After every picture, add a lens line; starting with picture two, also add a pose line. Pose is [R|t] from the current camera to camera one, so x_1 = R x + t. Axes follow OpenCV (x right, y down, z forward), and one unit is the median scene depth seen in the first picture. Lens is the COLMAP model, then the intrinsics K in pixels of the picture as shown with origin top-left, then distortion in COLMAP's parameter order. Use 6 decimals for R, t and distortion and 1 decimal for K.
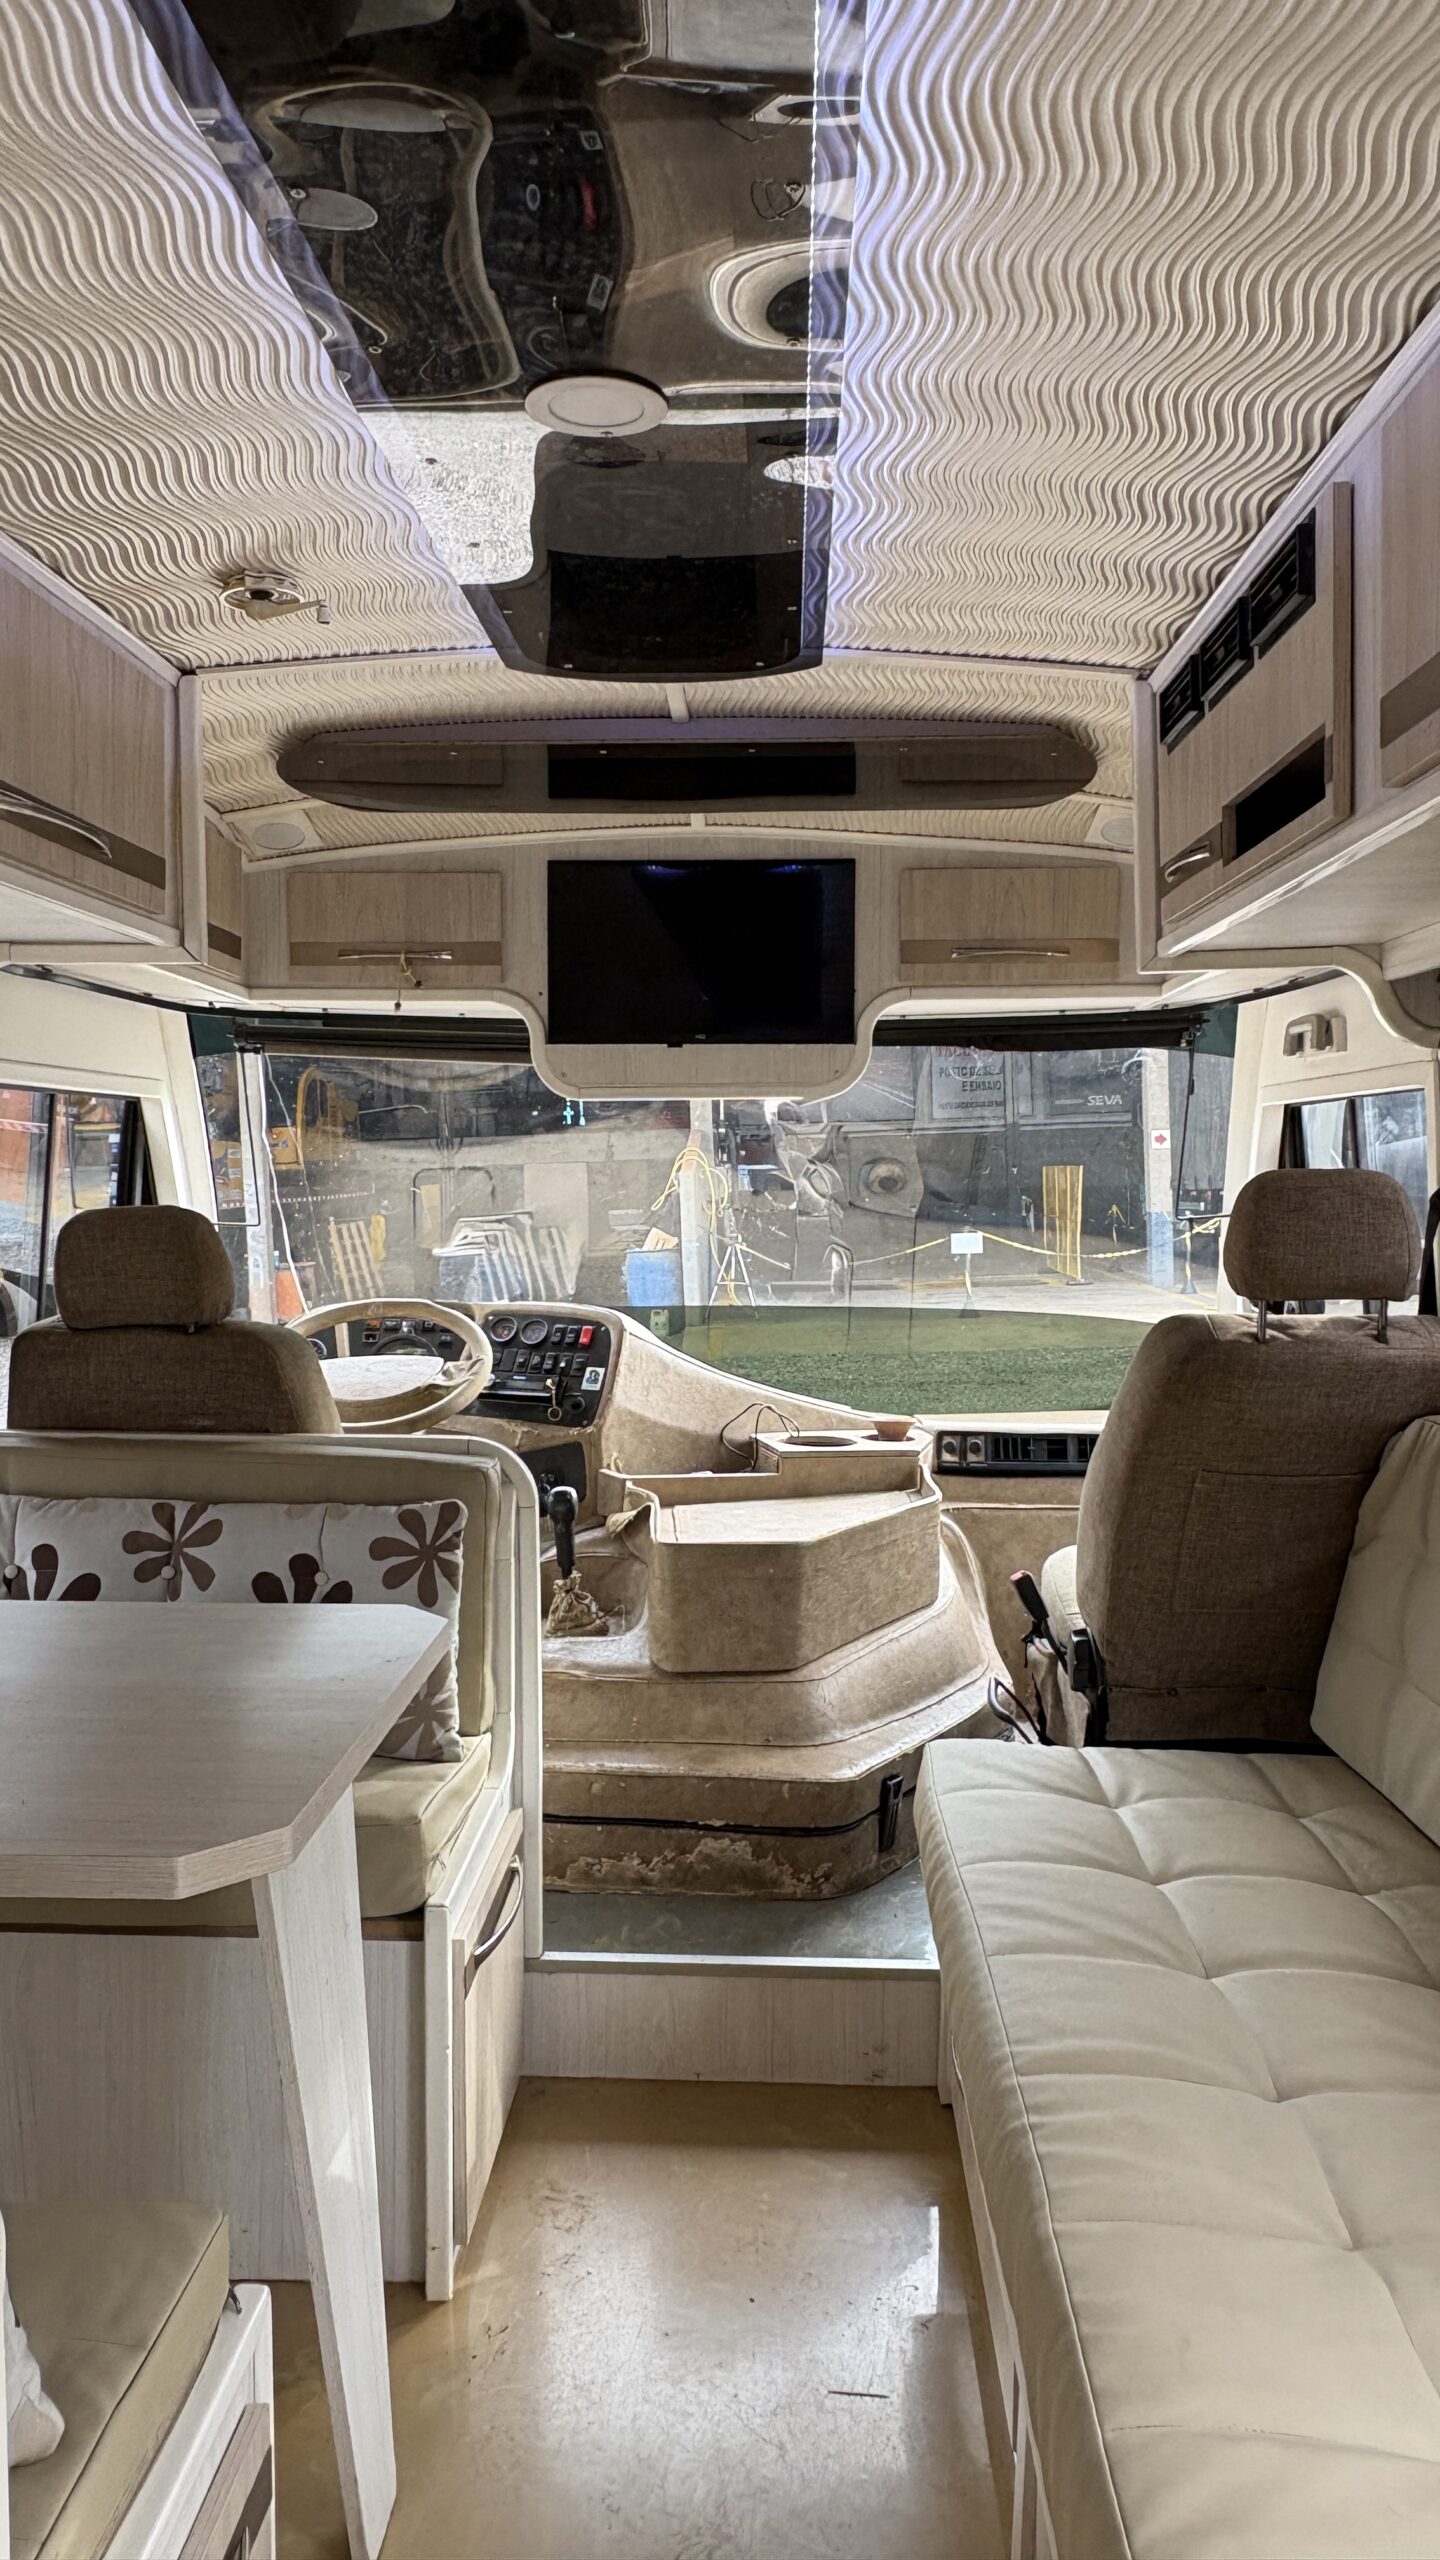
lens RADIAL K [[1768.3, 0, 724.9], [0, 1768.3, 1278.3], [0, 0, 1]] dist [-0.003248, 0.004604]
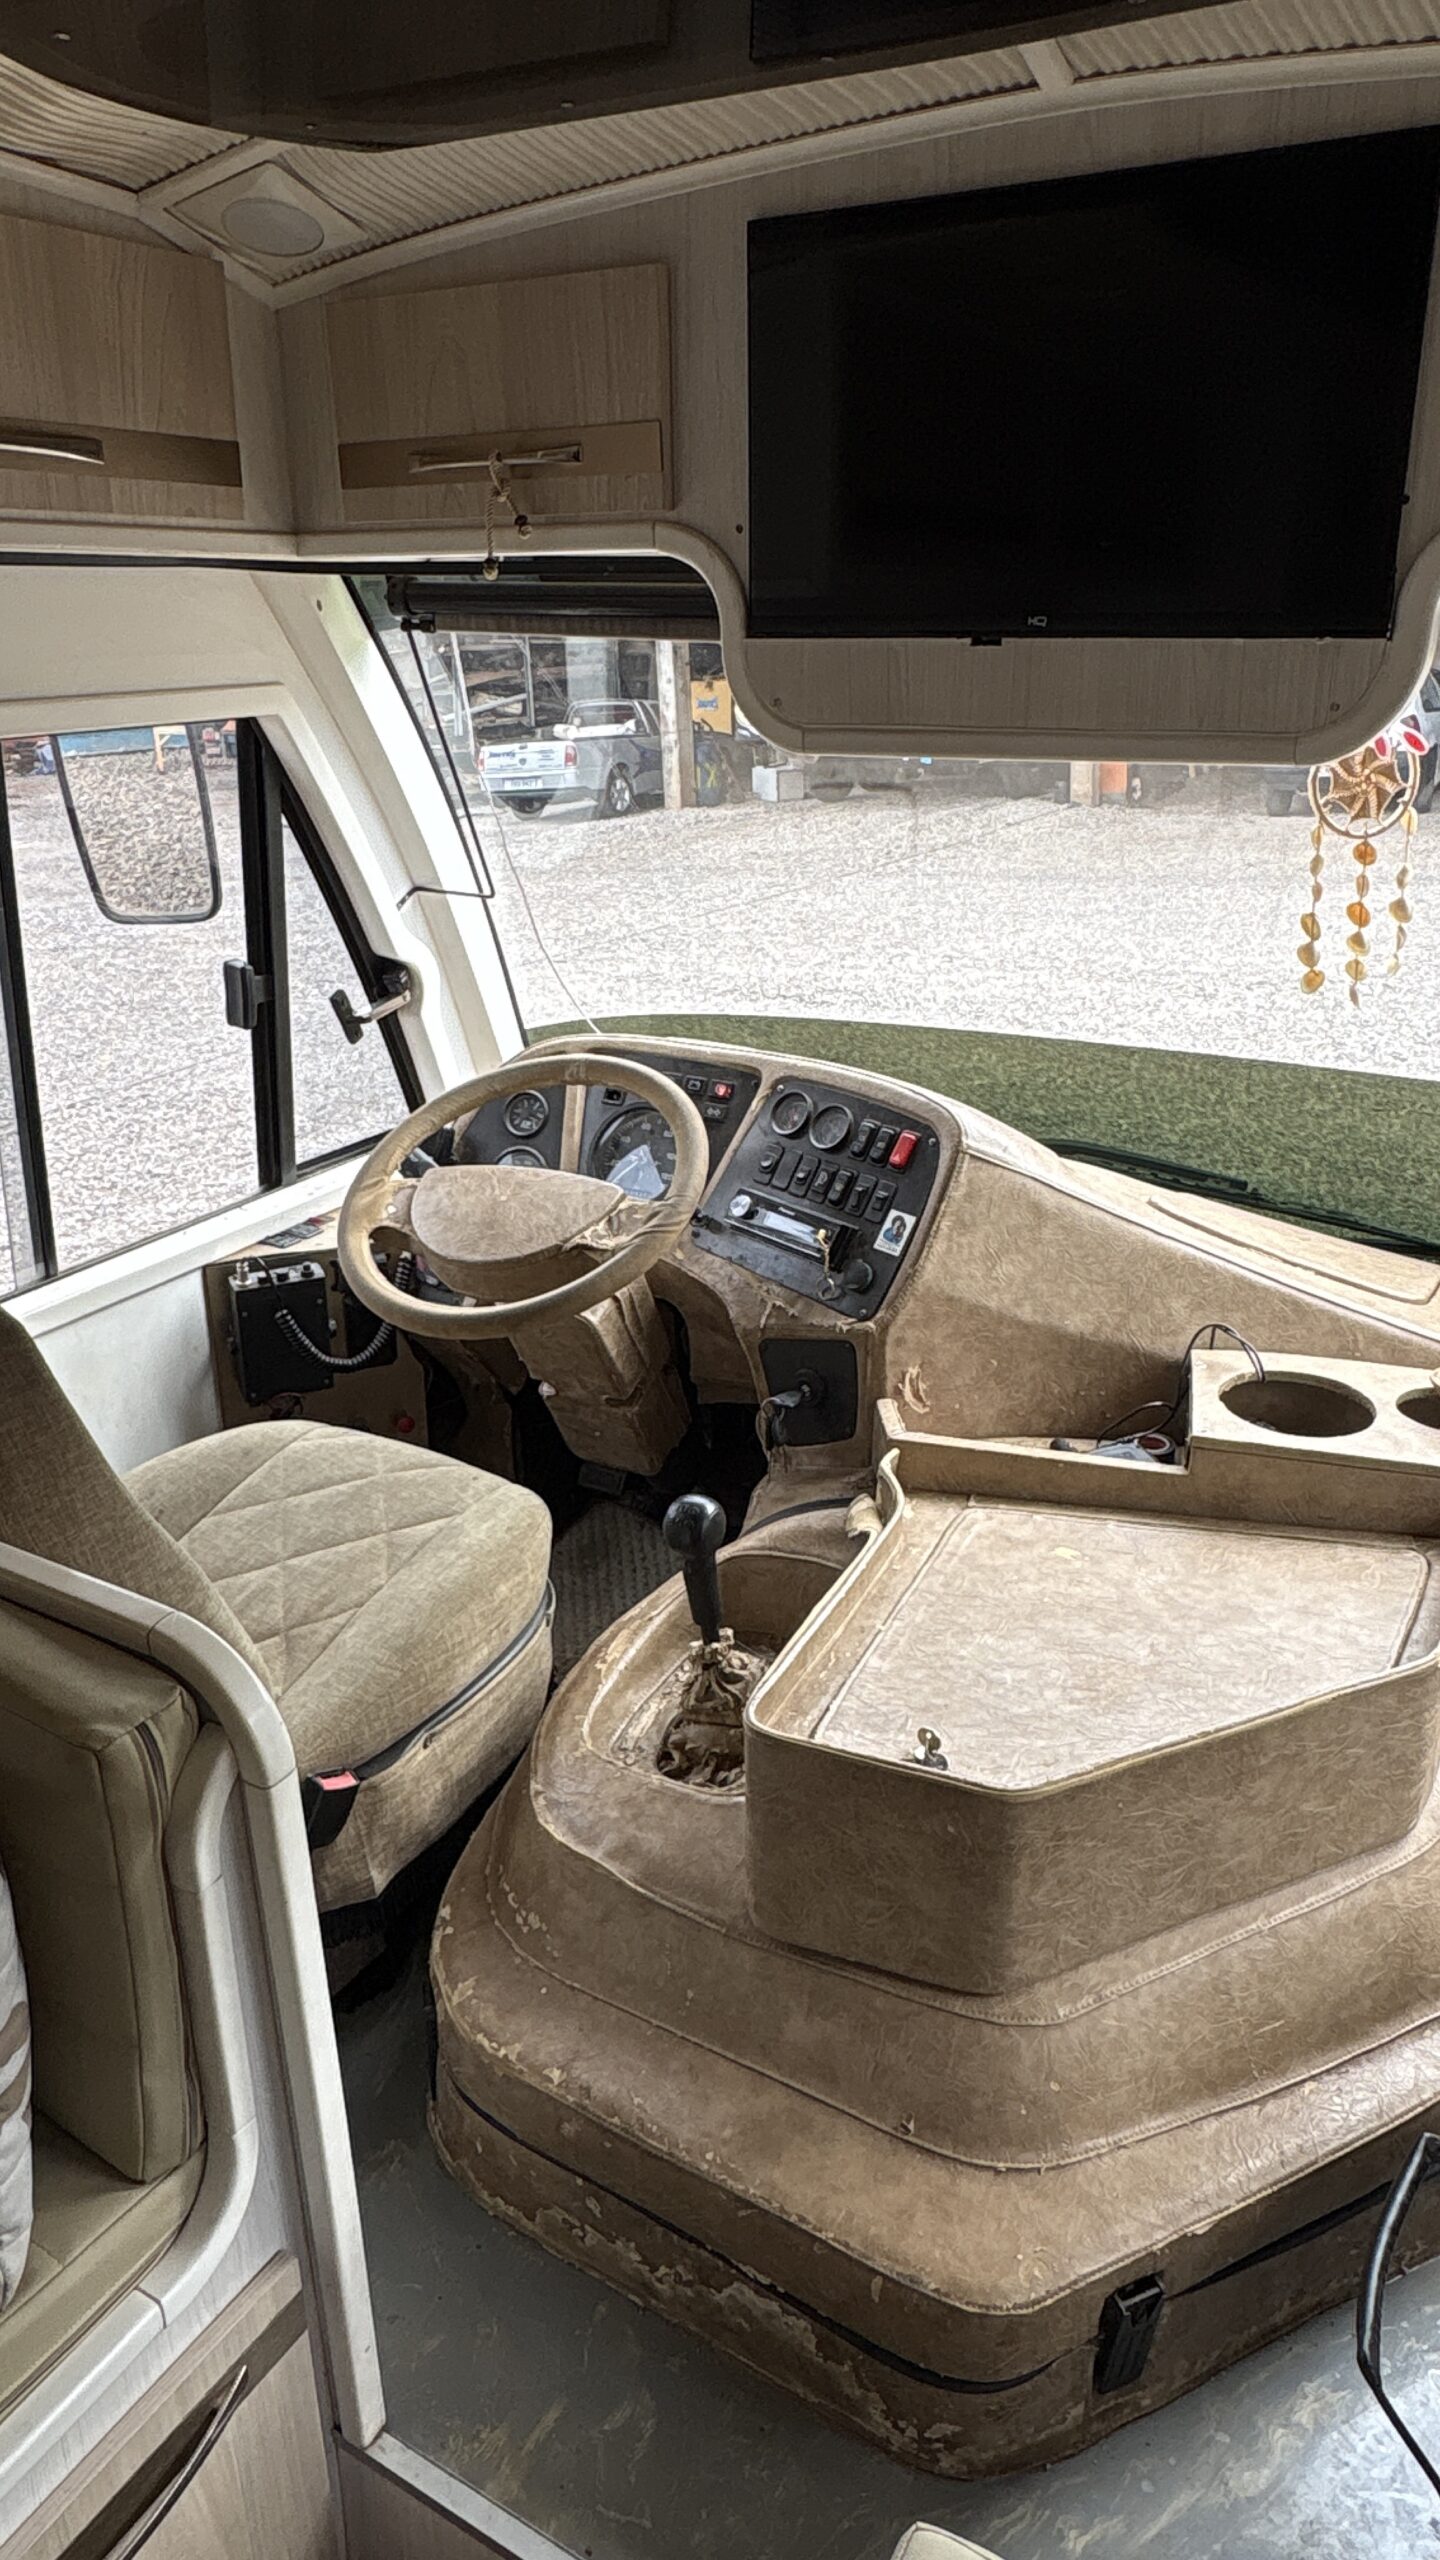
lens RADIAL K [[1717.5, 0, 711.9], [0, 1717.5, 1271.3], [0, 0, 1]] dist [-0.006612, 0.011352]
pose [[0.875703, 0.162024, -0.454855, 0.161941], [-0.014330, 0.950325, 0.310928, -0.130240], [0.482638, -0.265762, 0.834524, 0.623411]]
